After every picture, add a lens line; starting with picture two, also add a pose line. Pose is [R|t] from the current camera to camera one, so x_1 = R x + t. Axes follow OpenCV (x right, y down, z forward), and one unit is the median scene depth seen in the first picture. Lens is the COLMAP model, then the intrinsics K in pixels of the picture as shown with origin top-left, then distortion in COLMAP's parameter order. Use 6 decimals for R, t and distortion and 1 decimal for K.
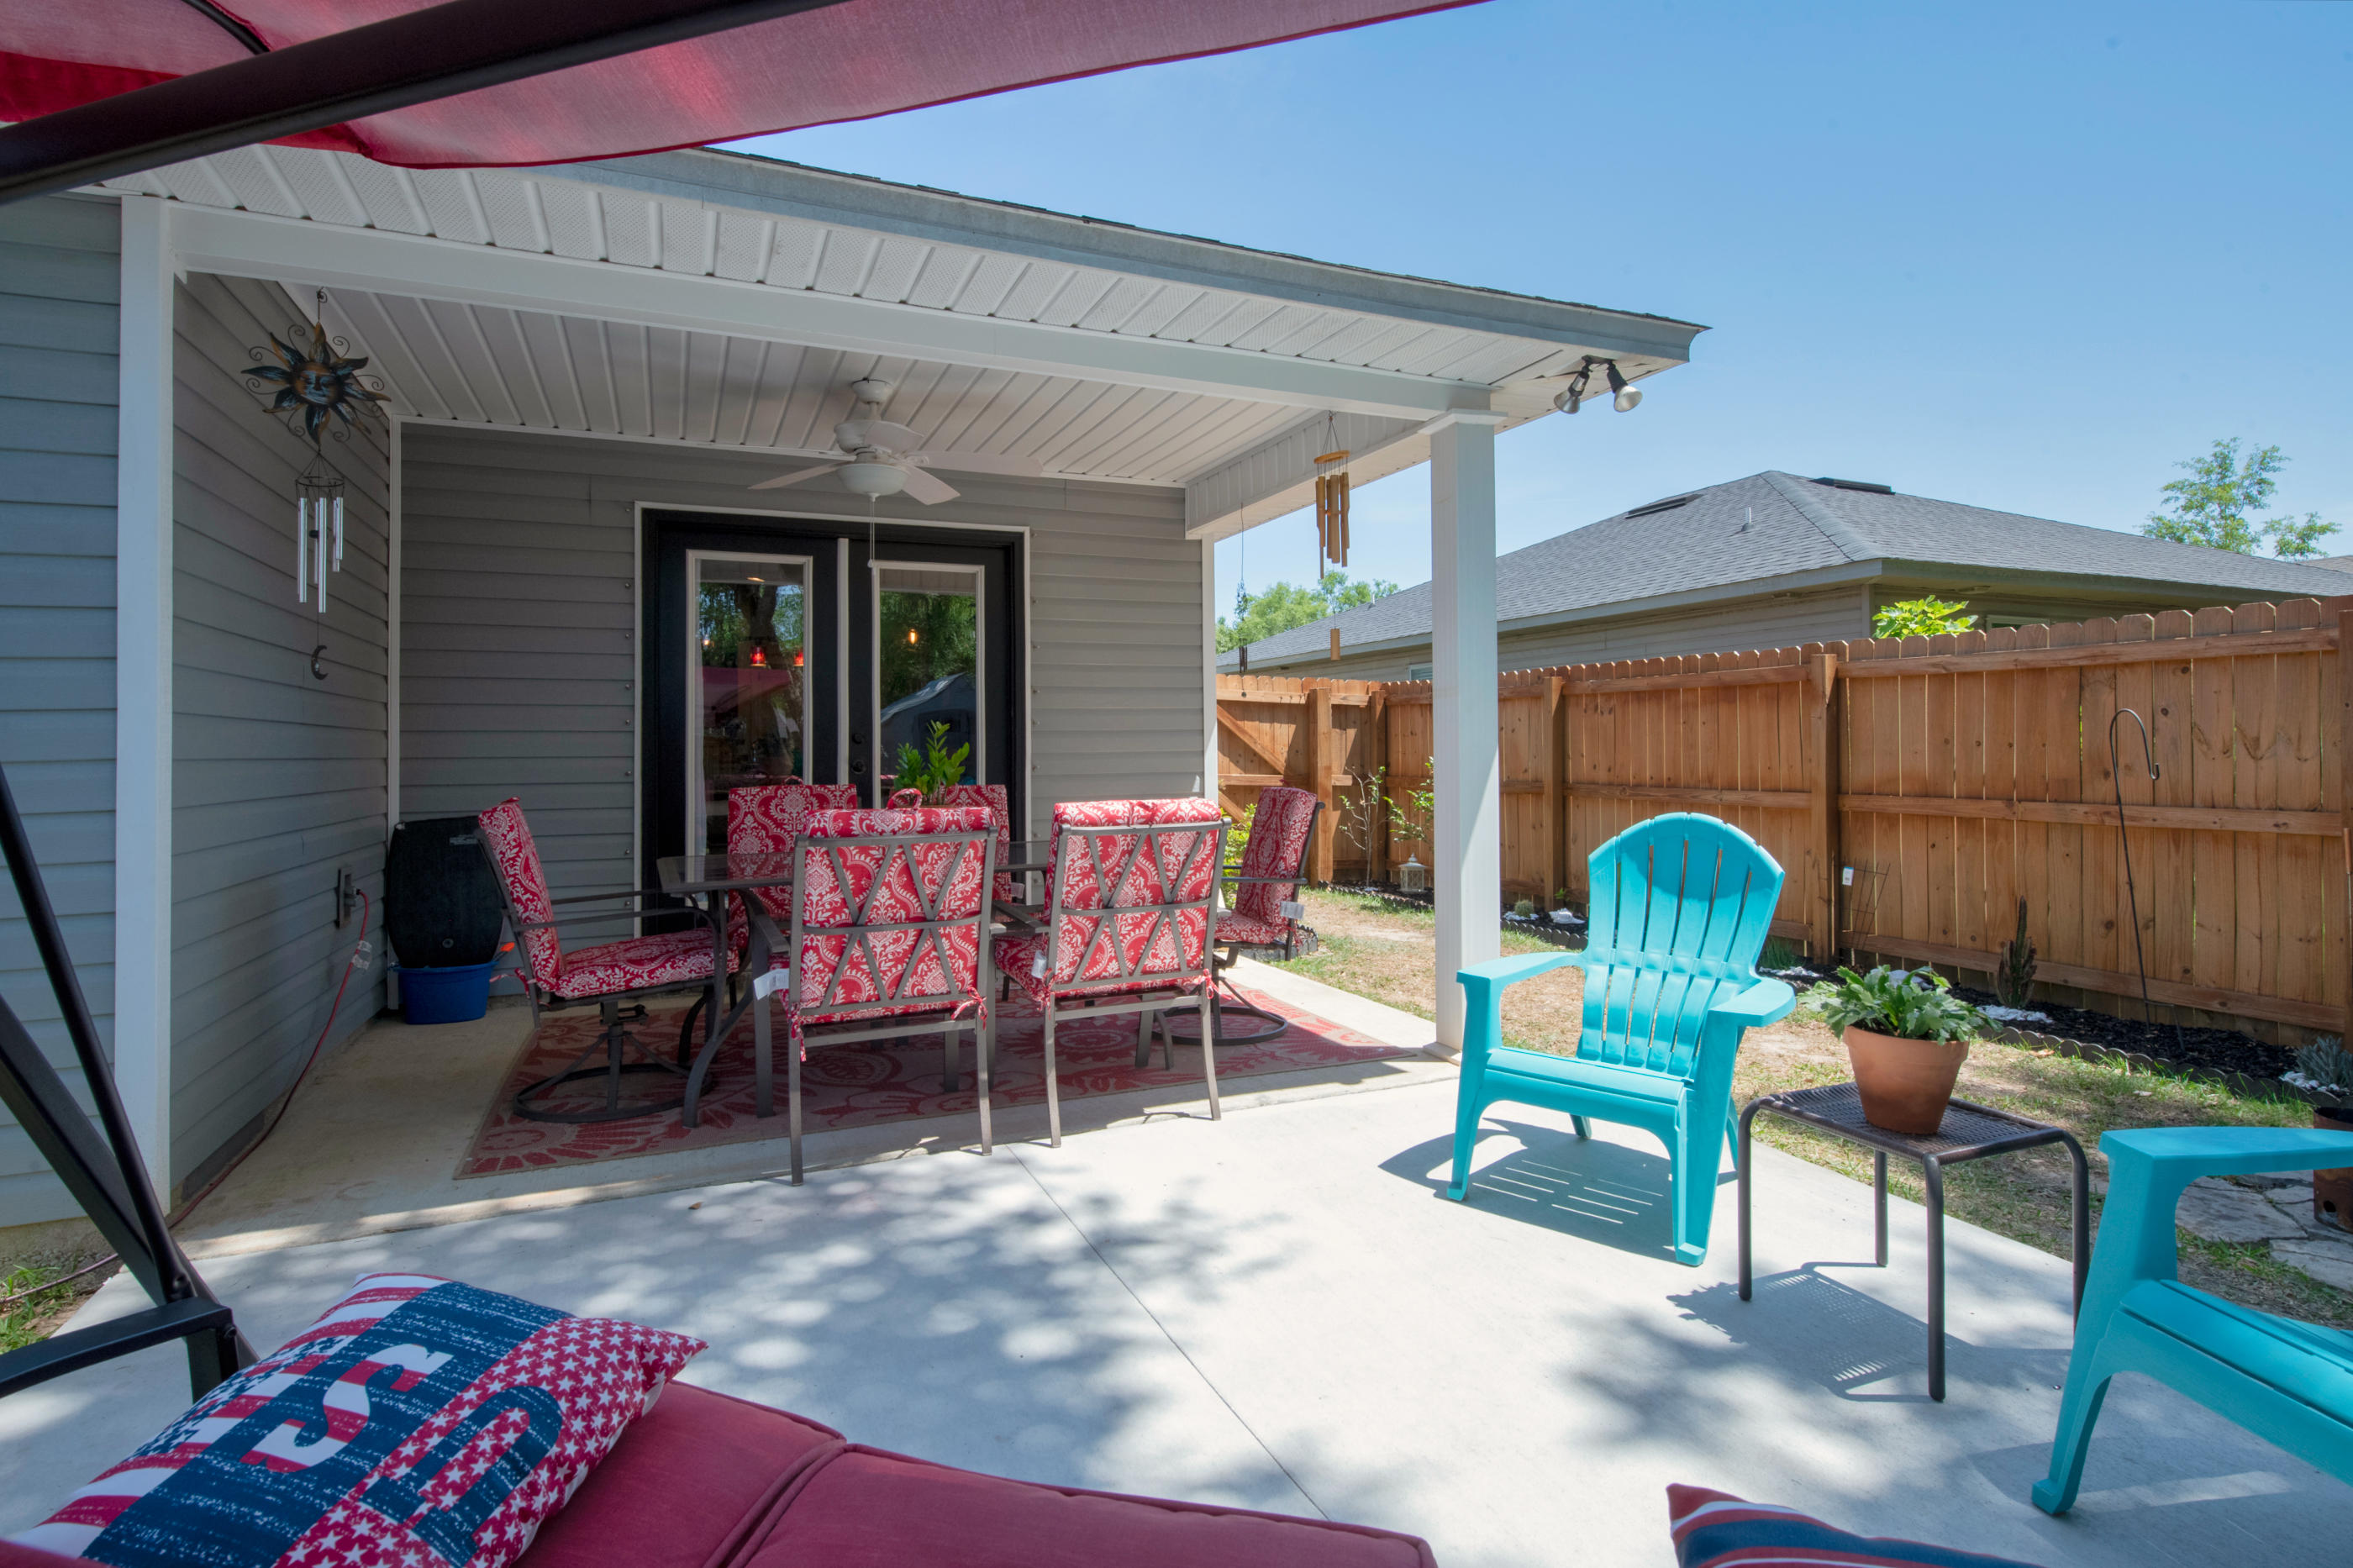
lens RADIAL K [[1141.7, 0, 1213.3], [0, 1141.7, 727.4], [0, 0, 1]] dist [0.001015, 0.000046]
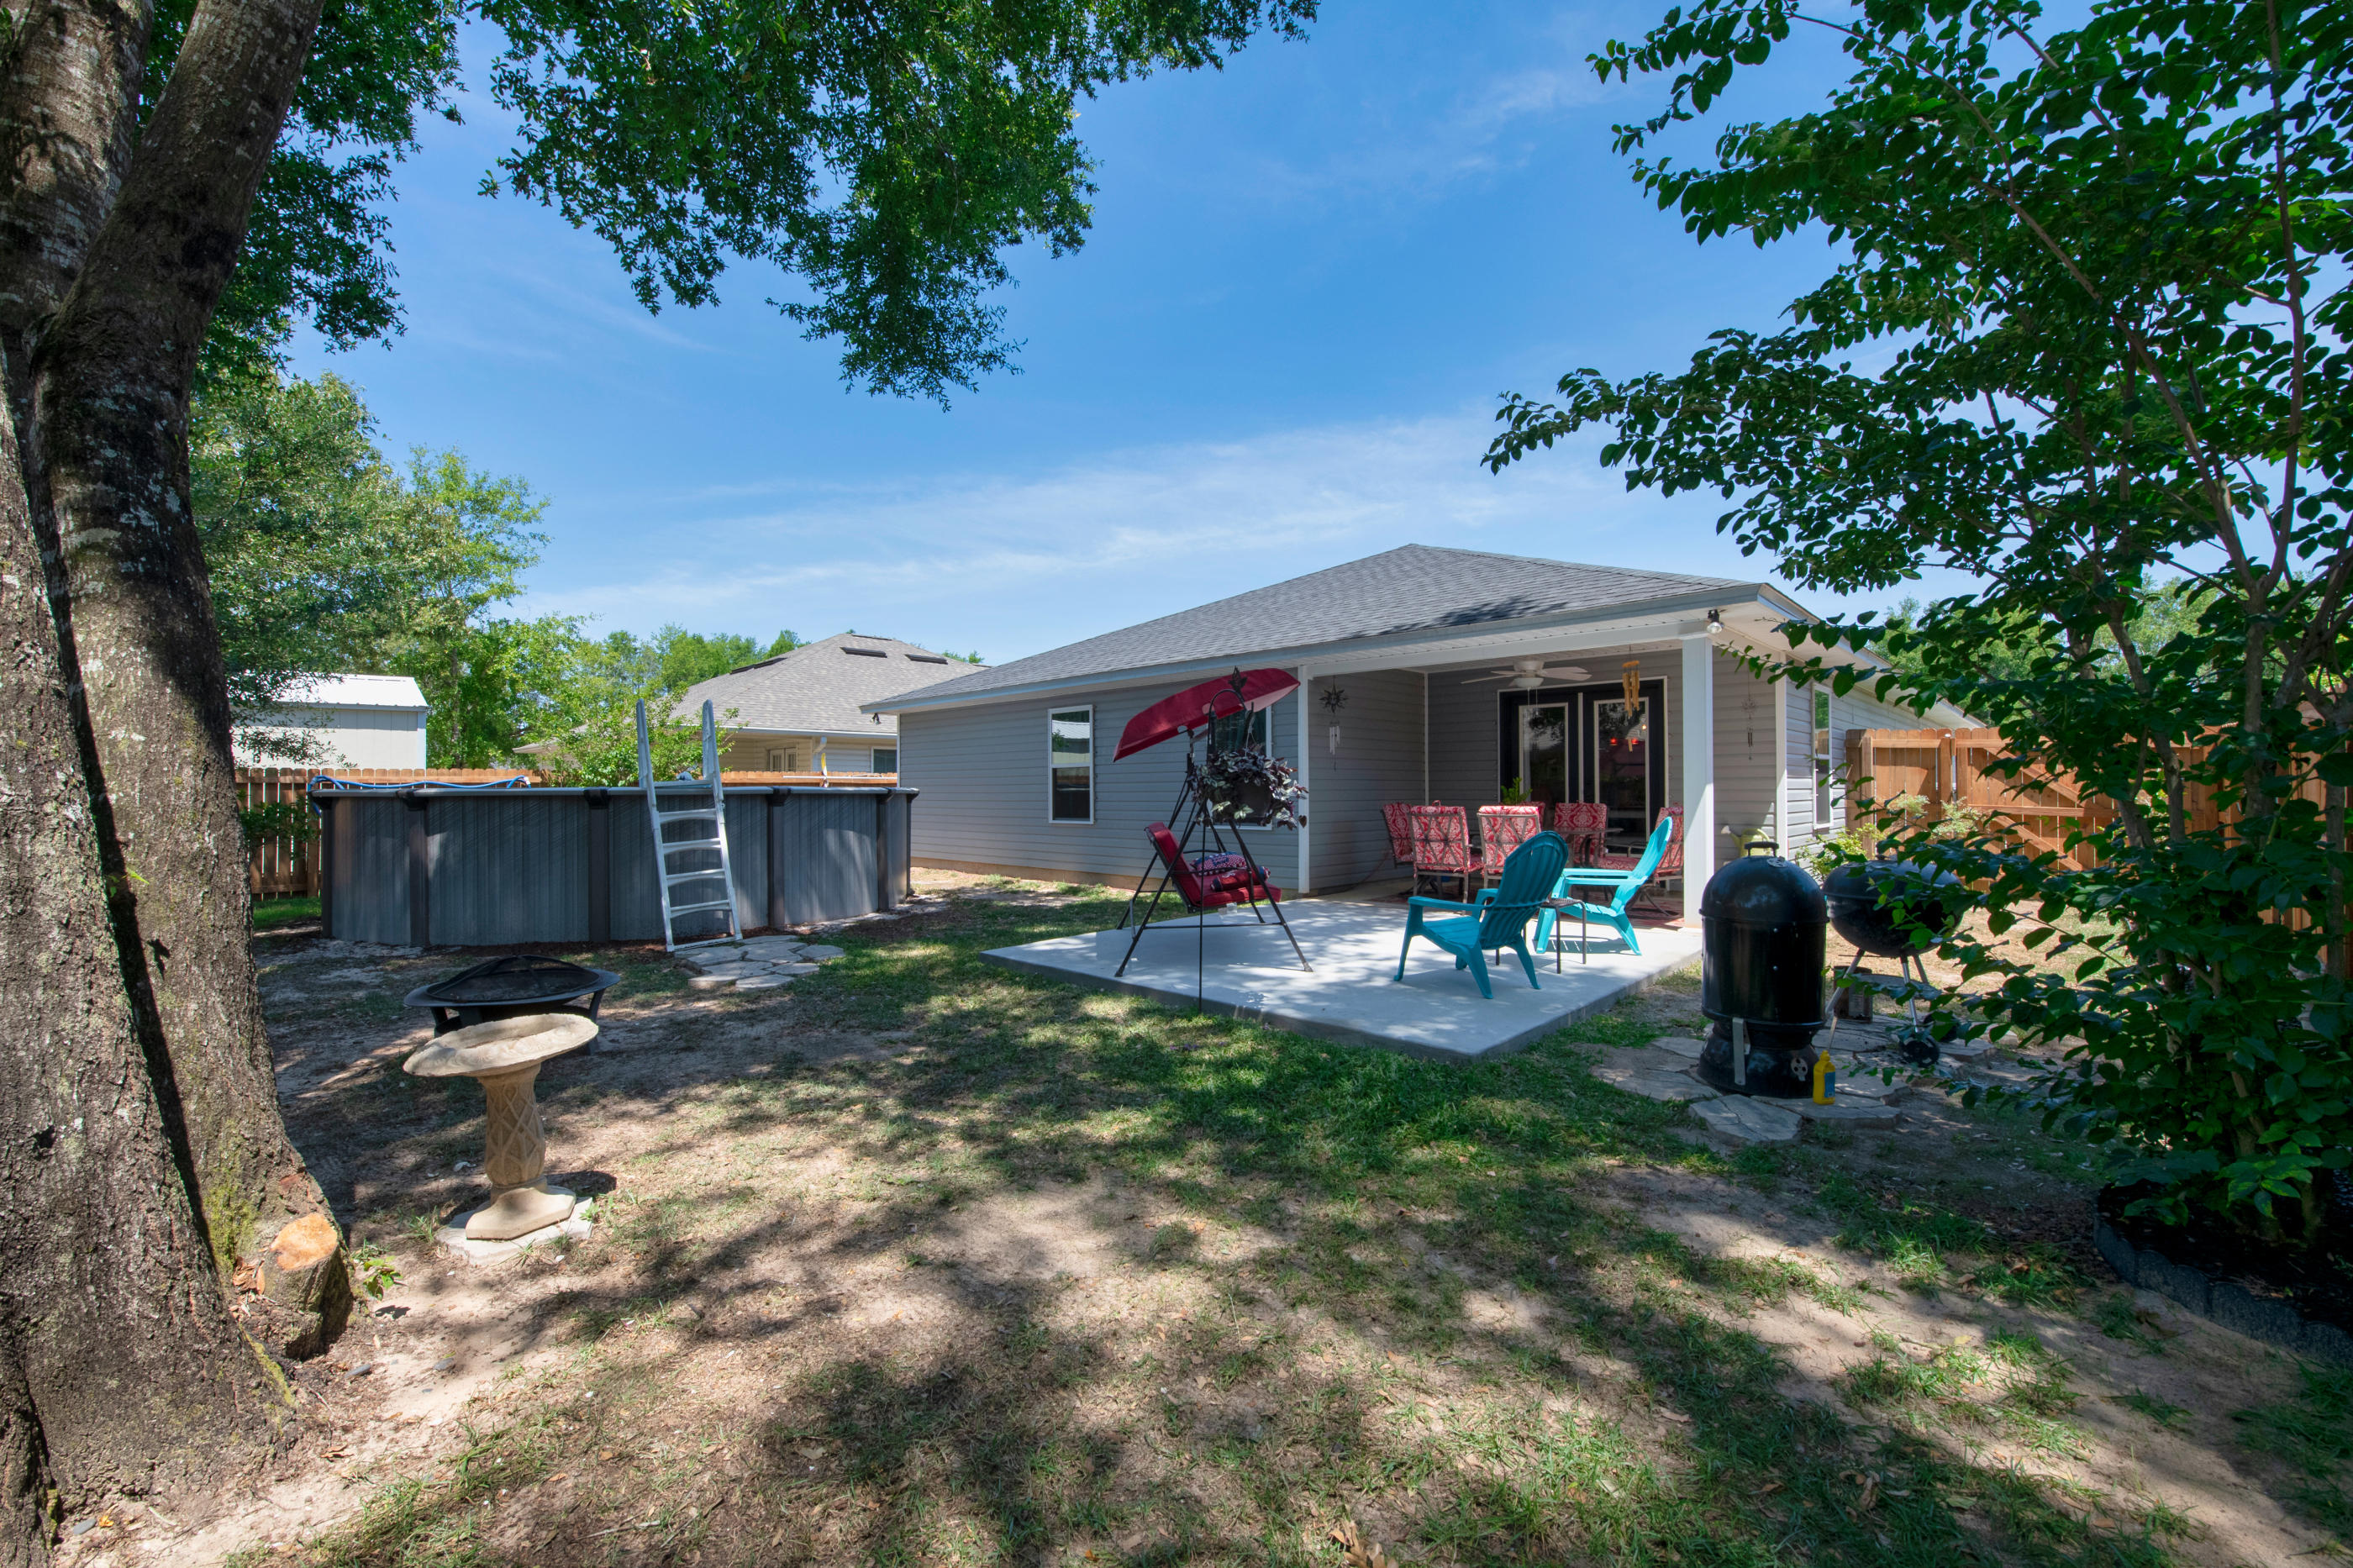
lens RADIAL K [[918.1, 0, 1196.6], [0, 918.1, 825.7], [0, 0, 1]] dist [-0.003864, -0.006736]
pose [[0.396789, 0.043611, -0.916873, 1.769257], [0.020747, 0.998189, 0.056457, -0.035648], [0.917675, -0.041424, 0.395166, -0.656307]]
